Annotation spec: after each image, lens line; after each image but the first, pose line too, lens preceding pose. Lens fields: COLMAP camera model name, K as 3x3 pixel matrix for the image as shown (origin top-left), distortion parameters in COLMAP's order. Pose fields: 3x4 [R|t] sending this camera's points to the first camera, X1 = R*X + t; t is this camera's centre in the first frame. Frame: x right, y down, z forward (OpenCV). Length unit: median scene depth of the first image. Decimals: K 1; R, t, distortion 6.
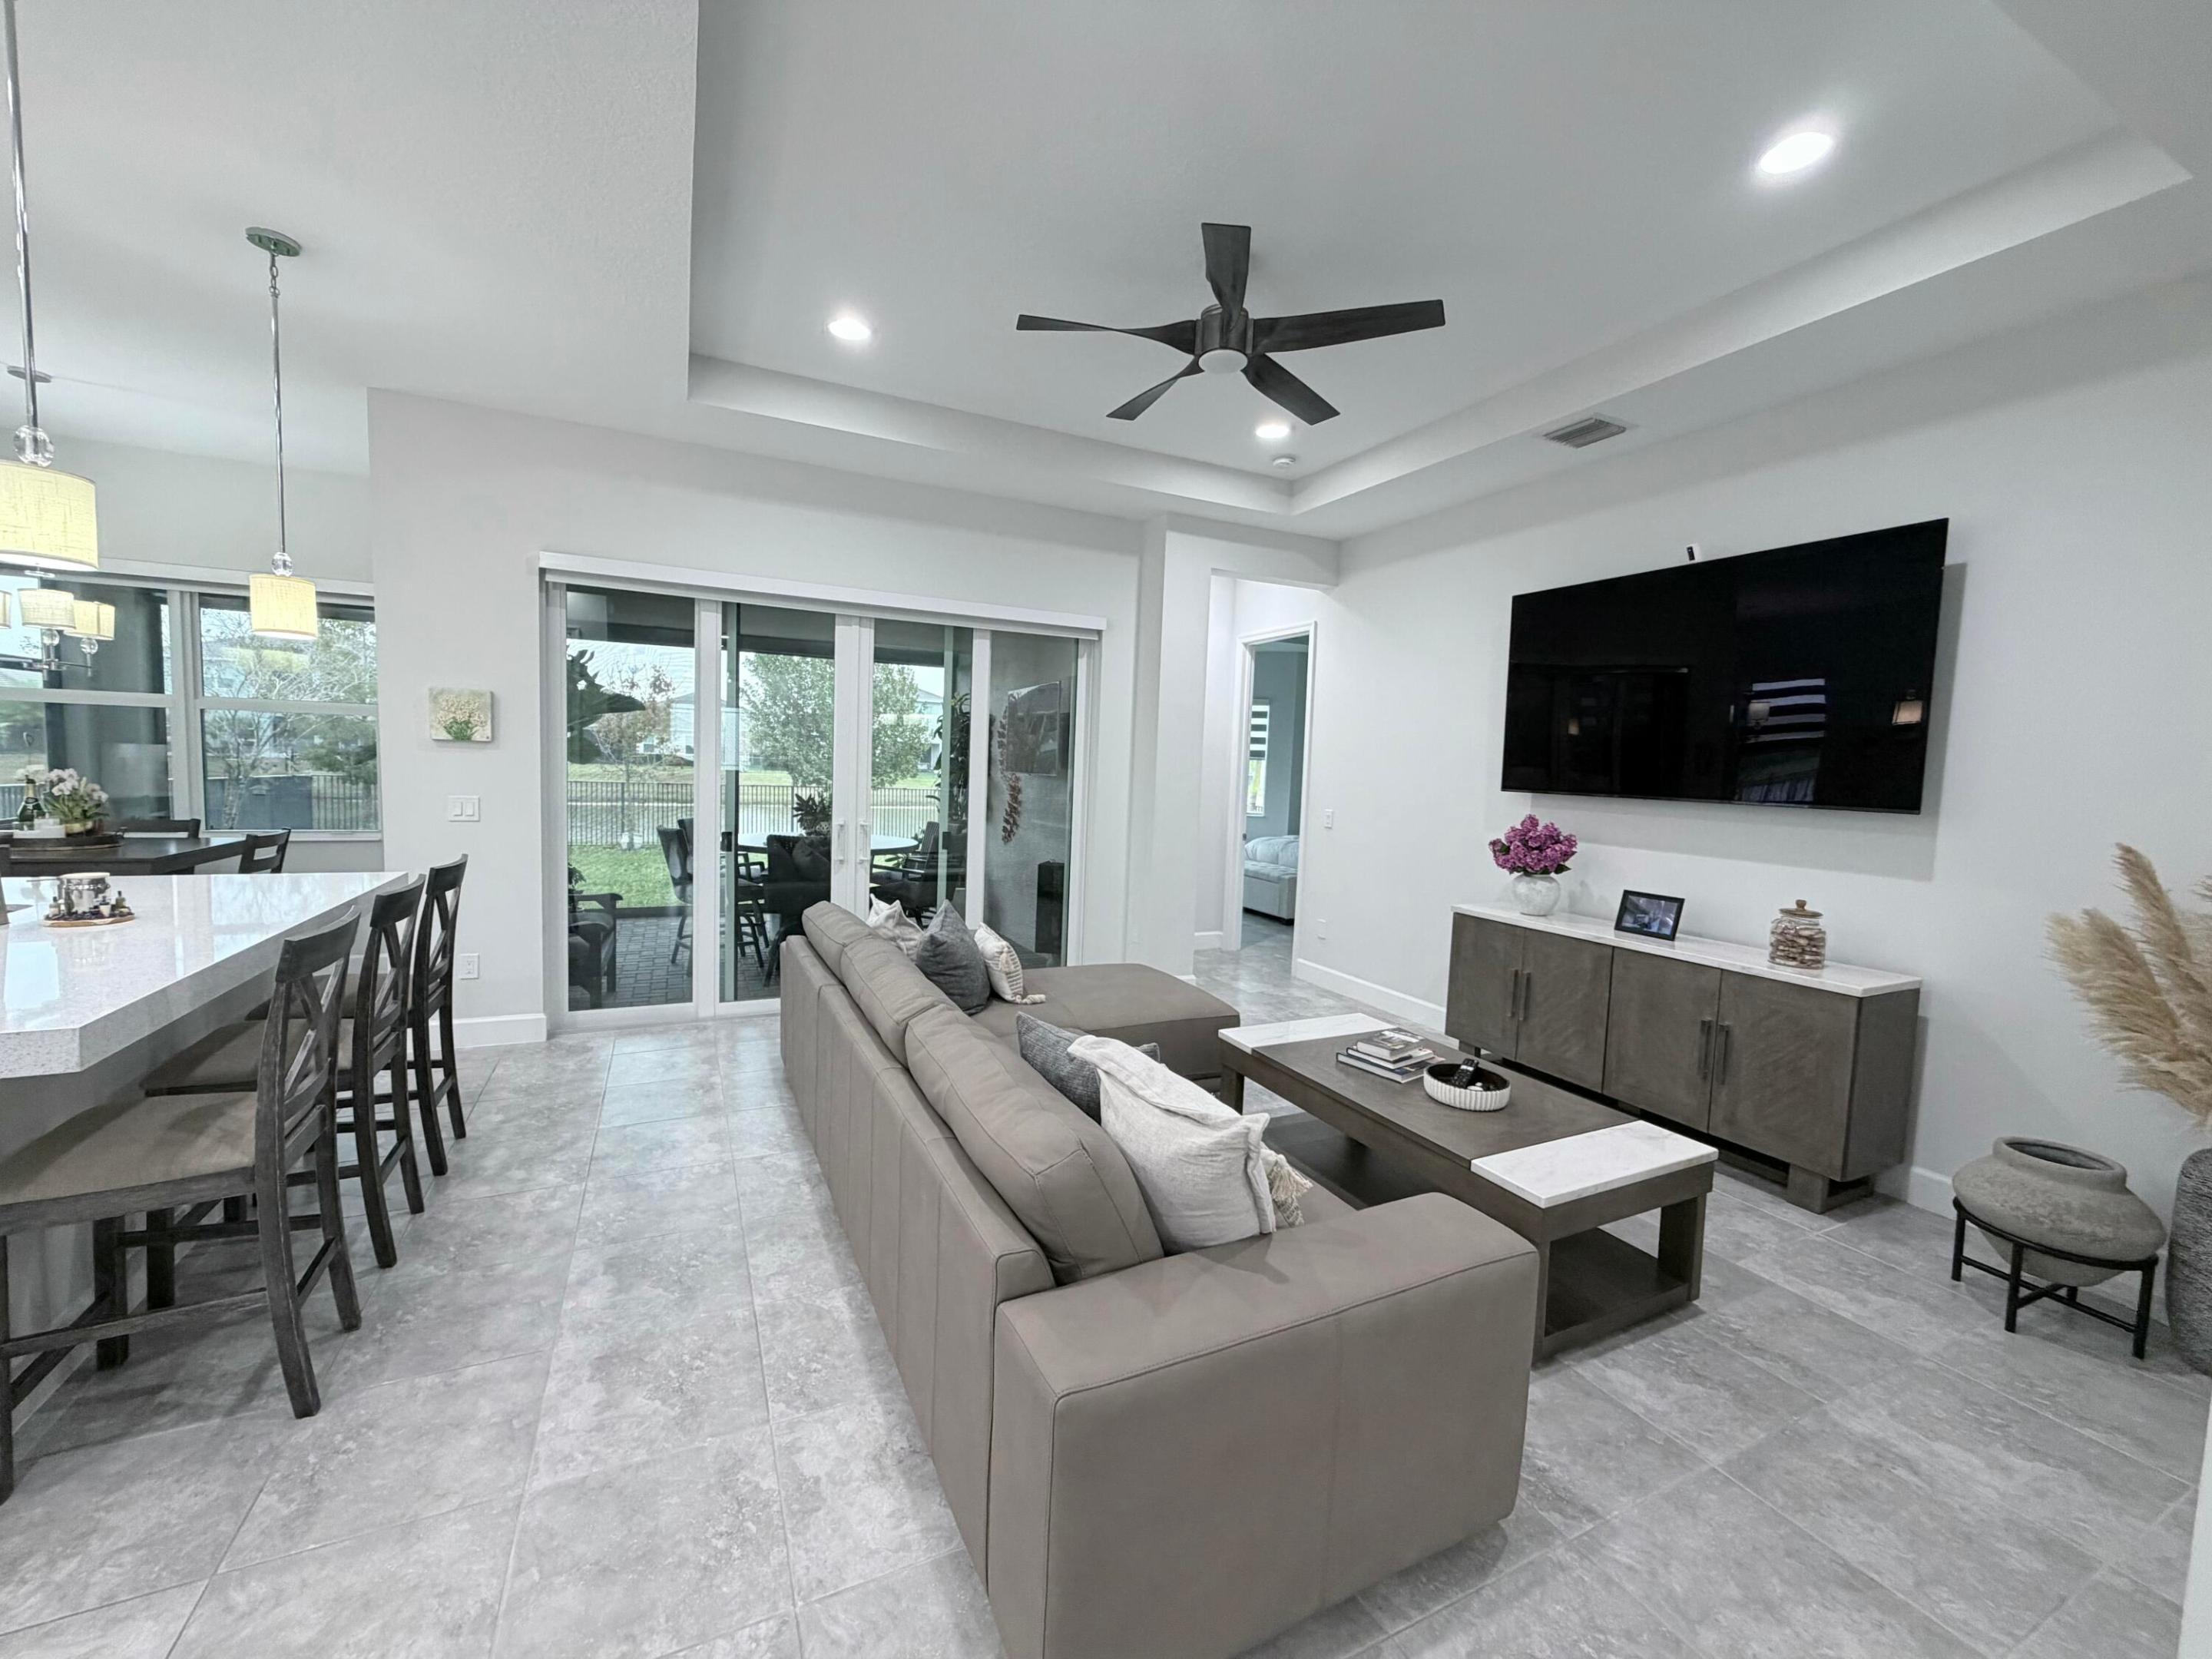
lens RADIAL K [[878.8, 0, 1102.0], [0, 878.8, 832.3], [0, 0, 1]] dist [-0.002193, 0.000069]
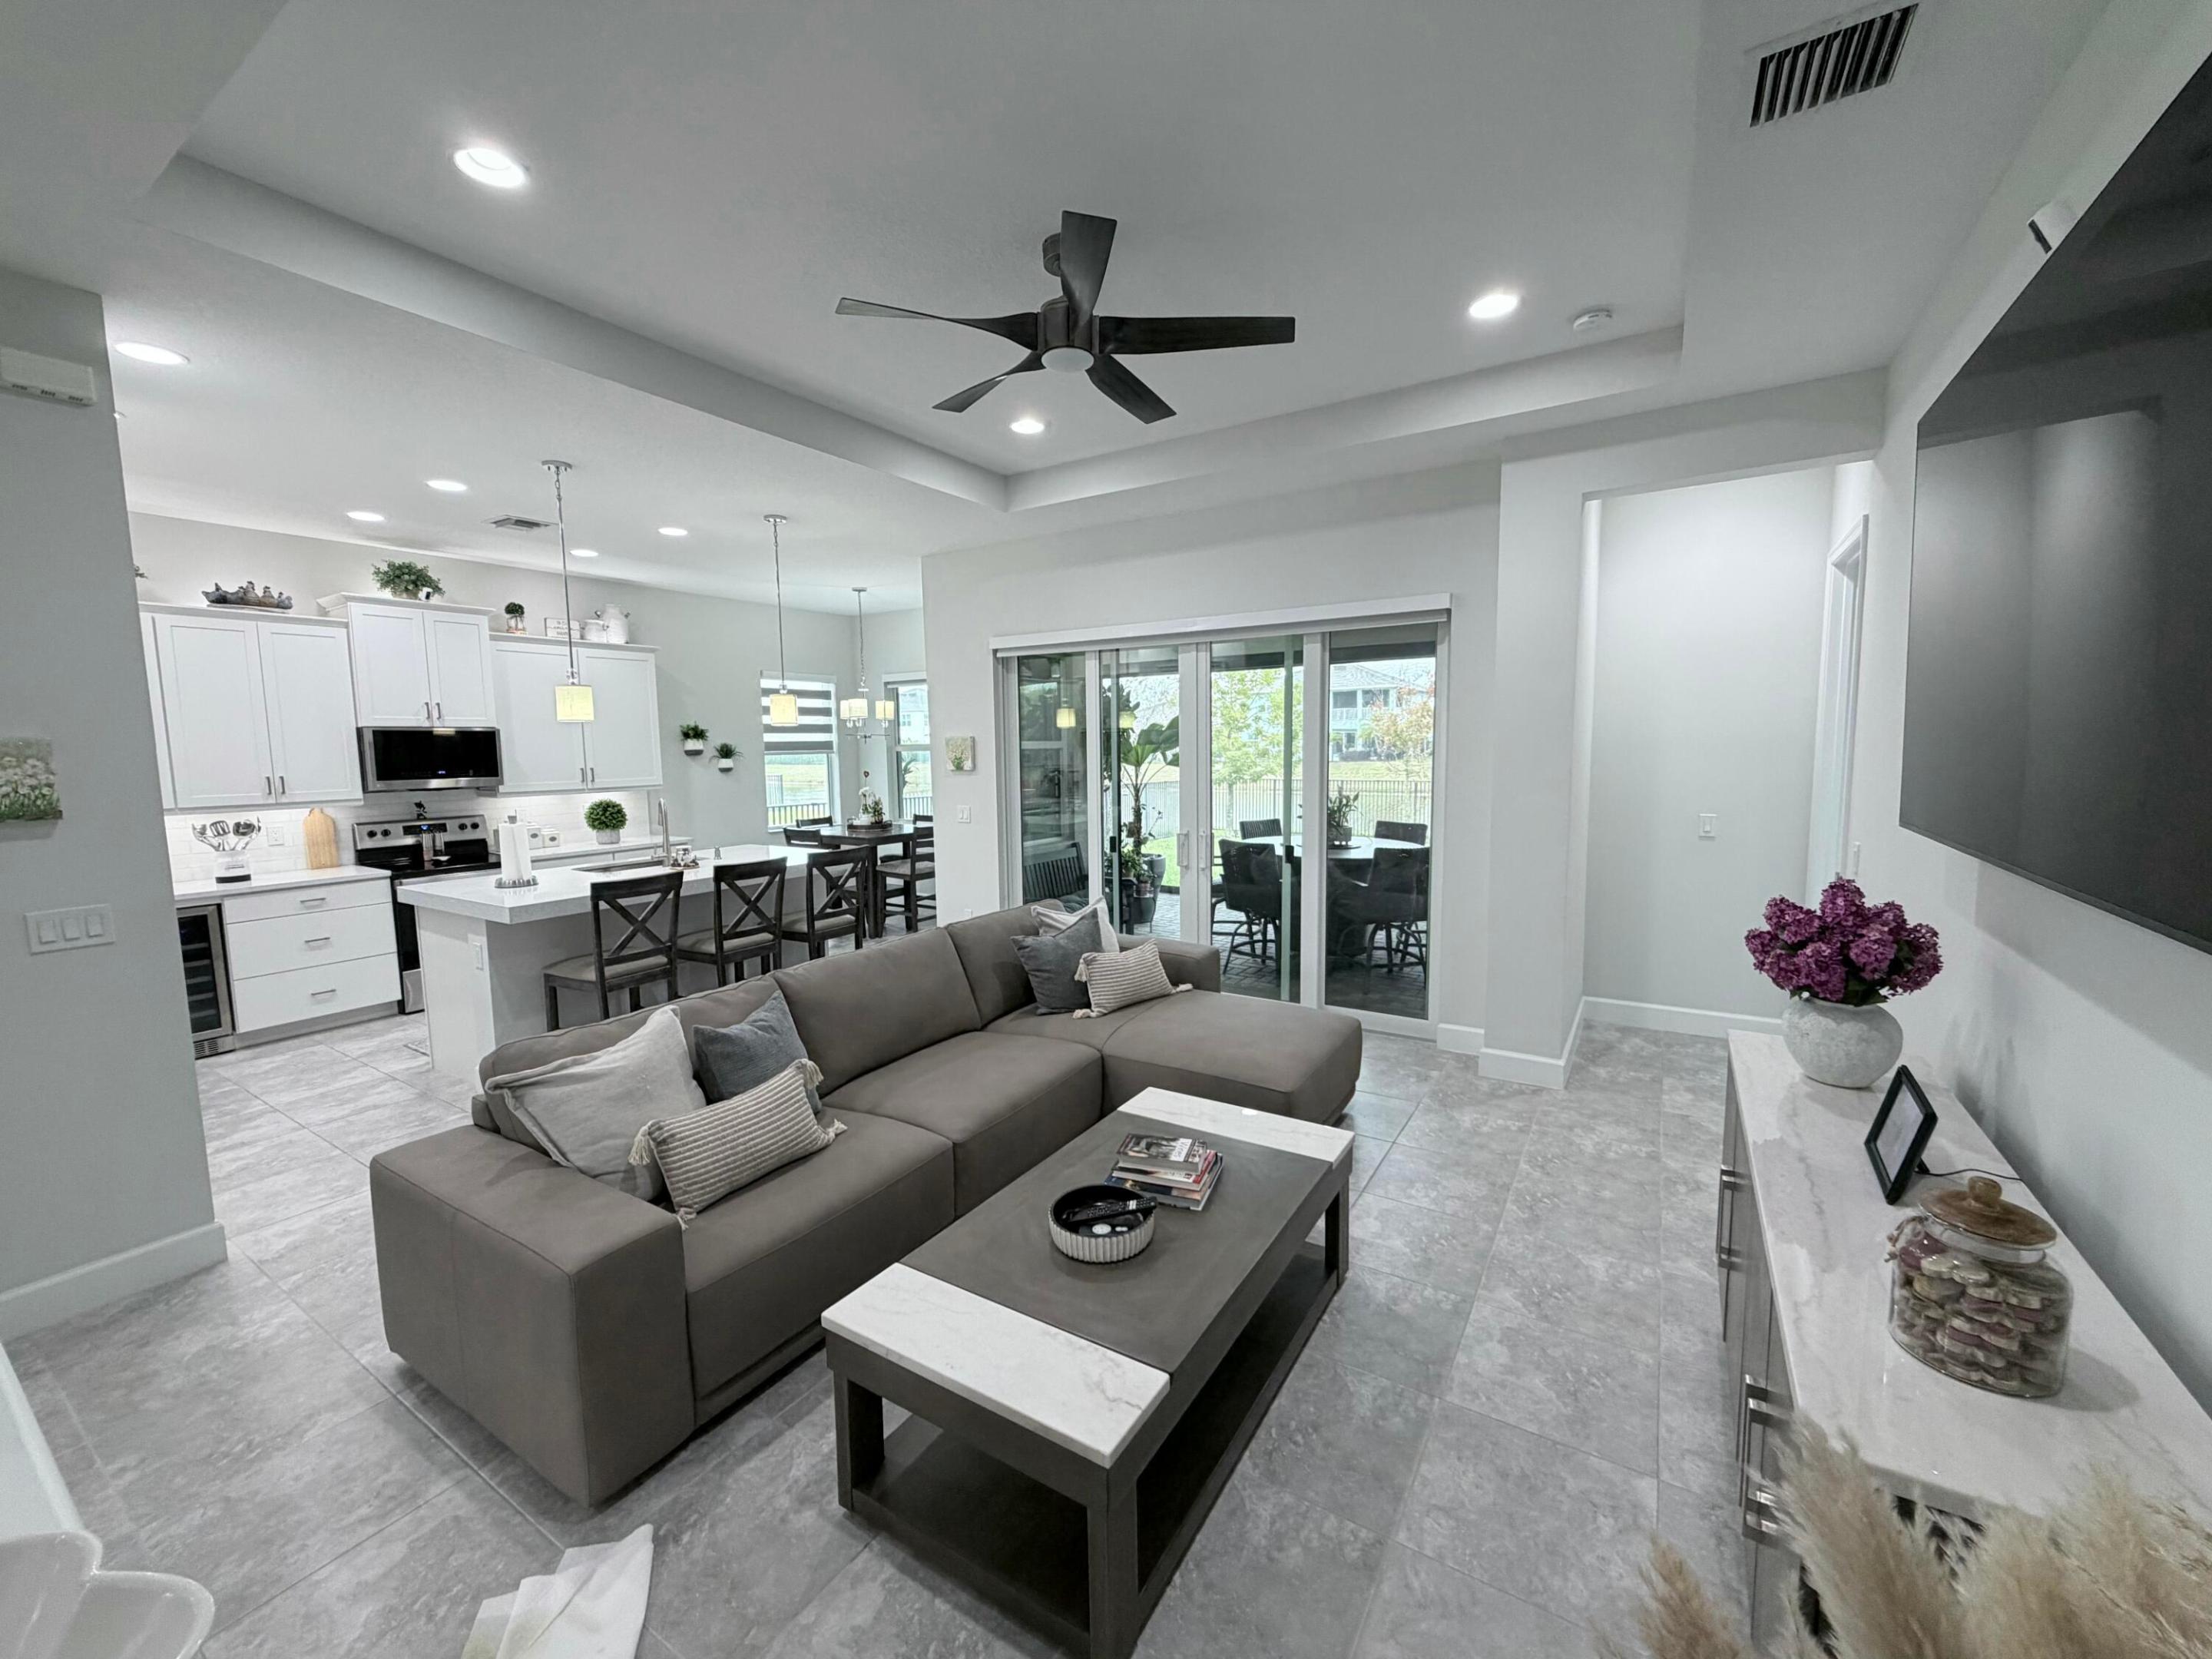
lens RADIAL K [[878.8, 0, 1107.1], [0, 878.8, 832.4], [0, 0, 1]] dist [-0.002193, 0.000069]
pose [[0.528695, 0.040456, -0.847847, 0.772694], [-0.031796, 0.999106, 0.027847, -0.049838], [0.848216, 0.012236, 0.529509, 0.437234]]
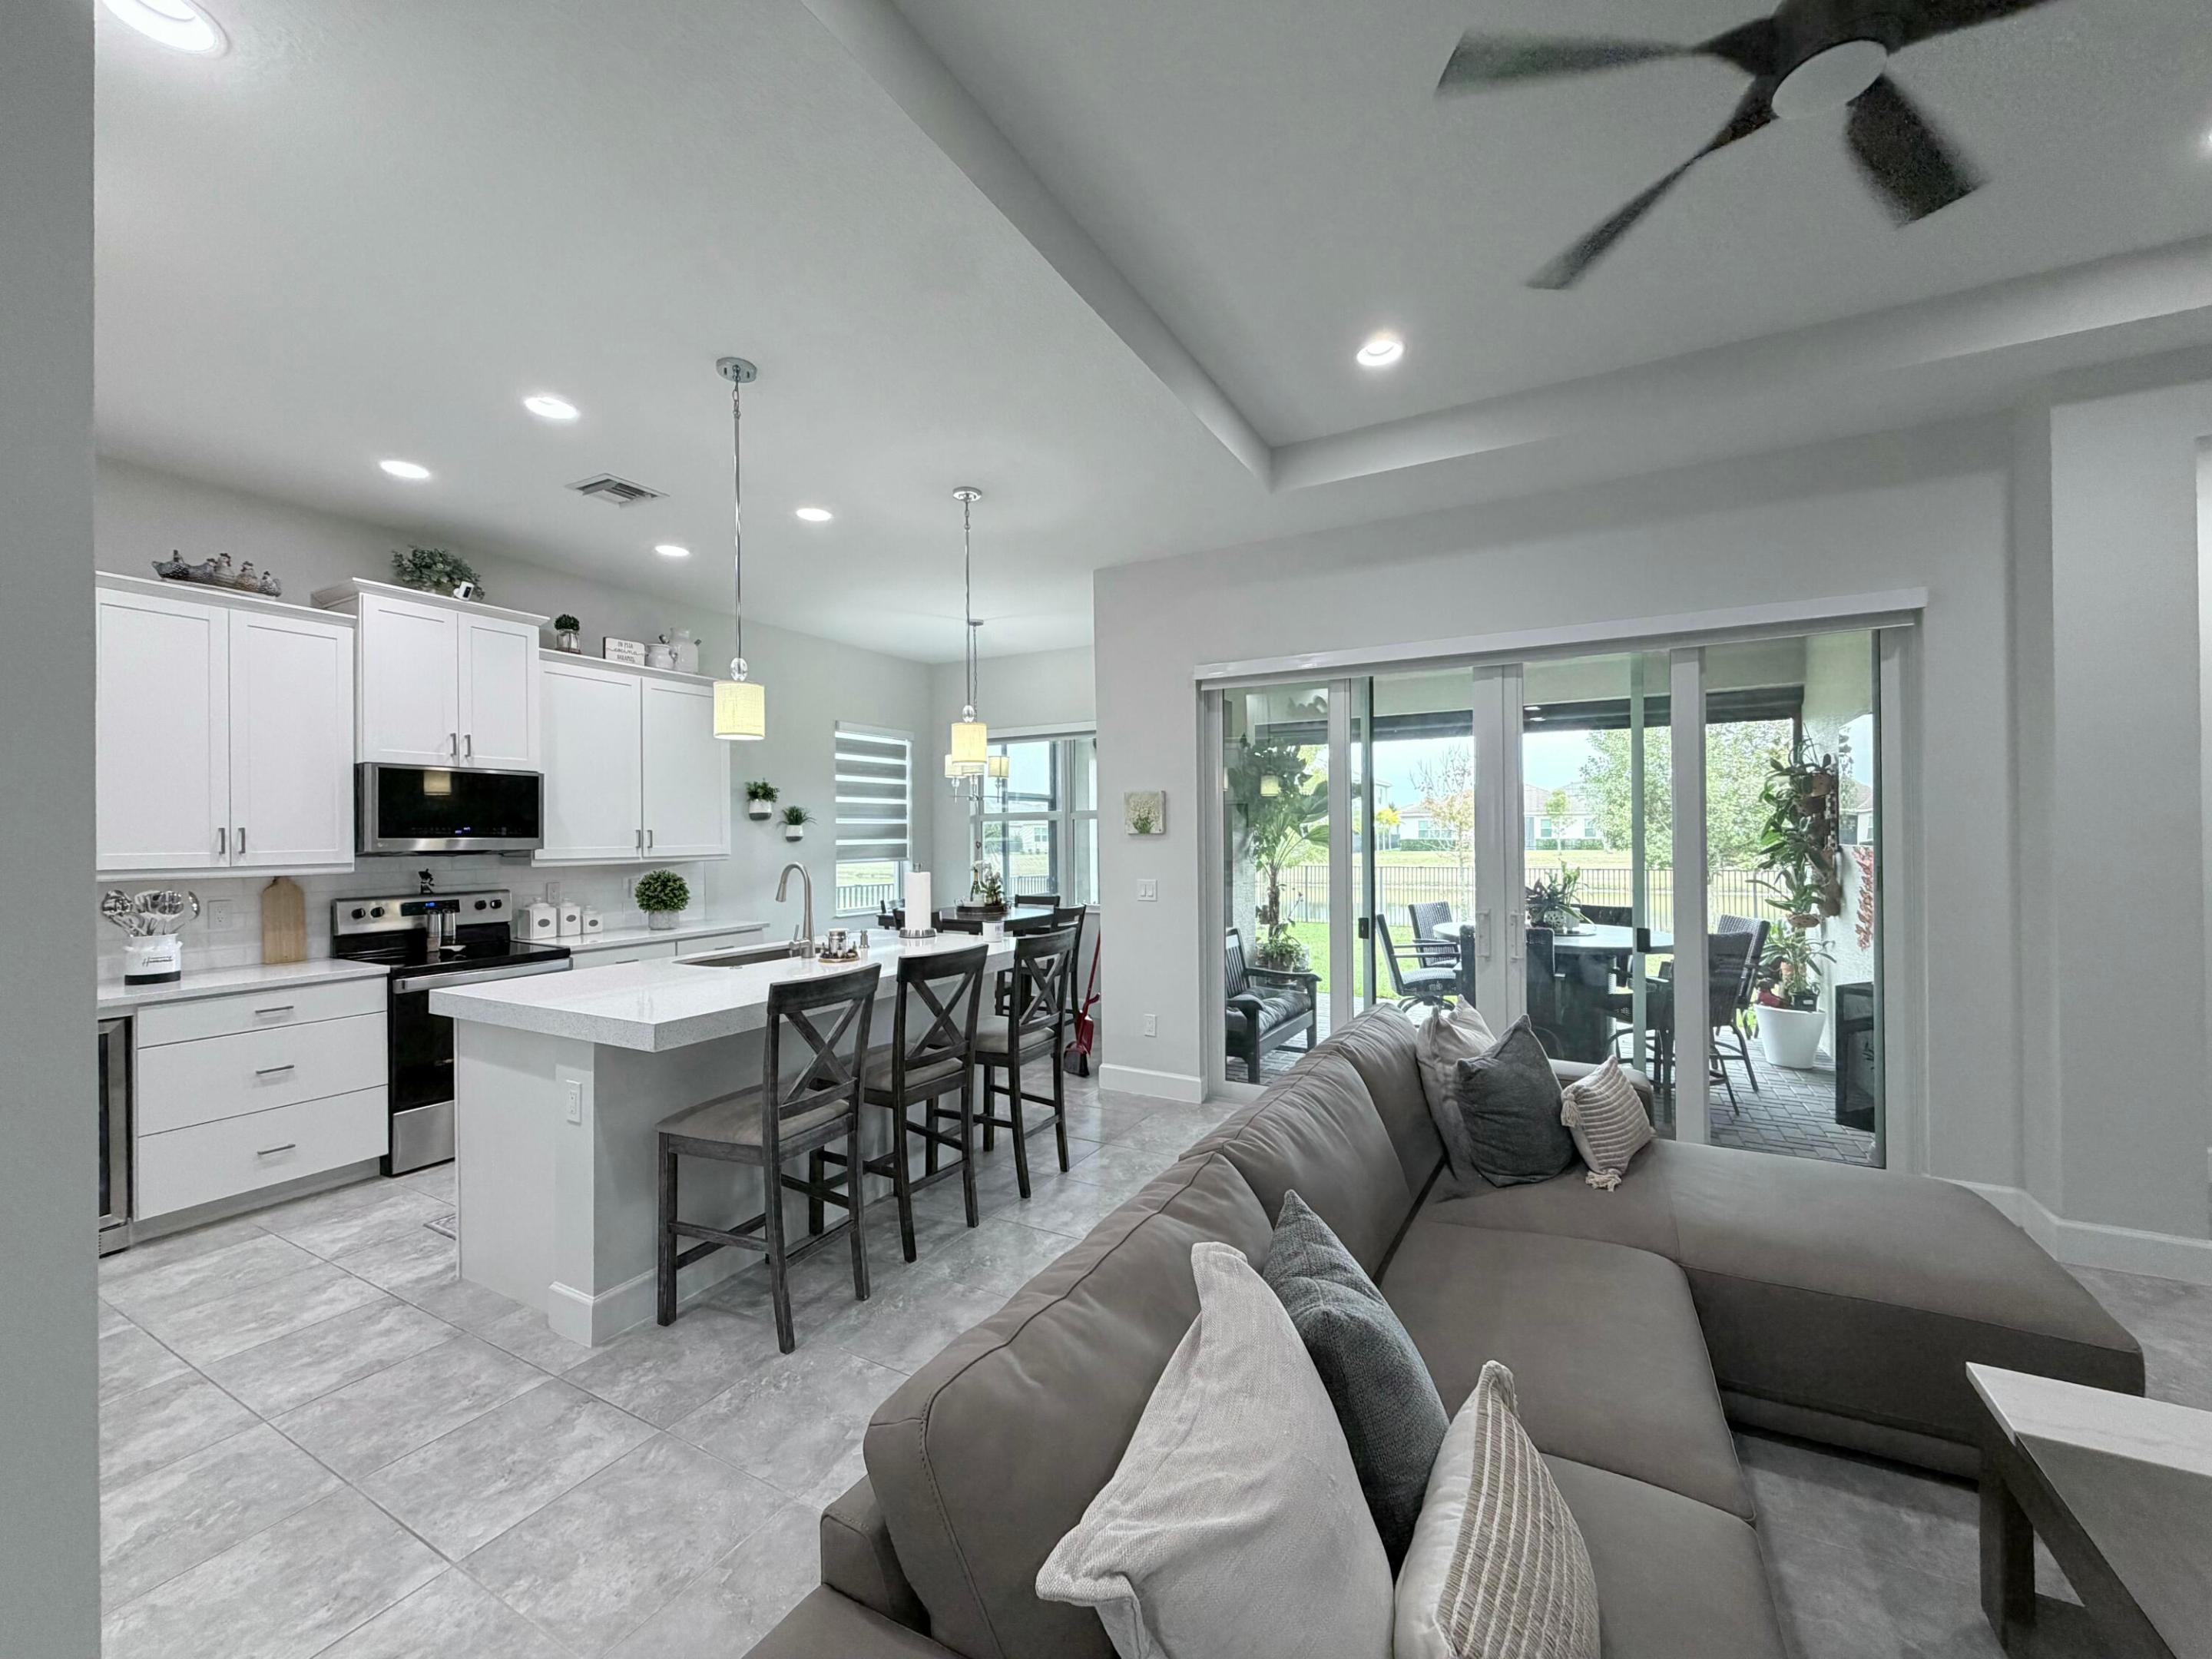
lens RADIAL K [[884.8, 0, 1103.5], [0, 884.8, 832.3], [0, 0, 1]] dist [0.000843, -0.000025]
pose [[0.577706, -0.045193, -0.814993, 0.244739], [-0.033604, 0.996303, -0.079067, -0.009469], [0.815553, 0.073065, 0.574052, 0.278519]]
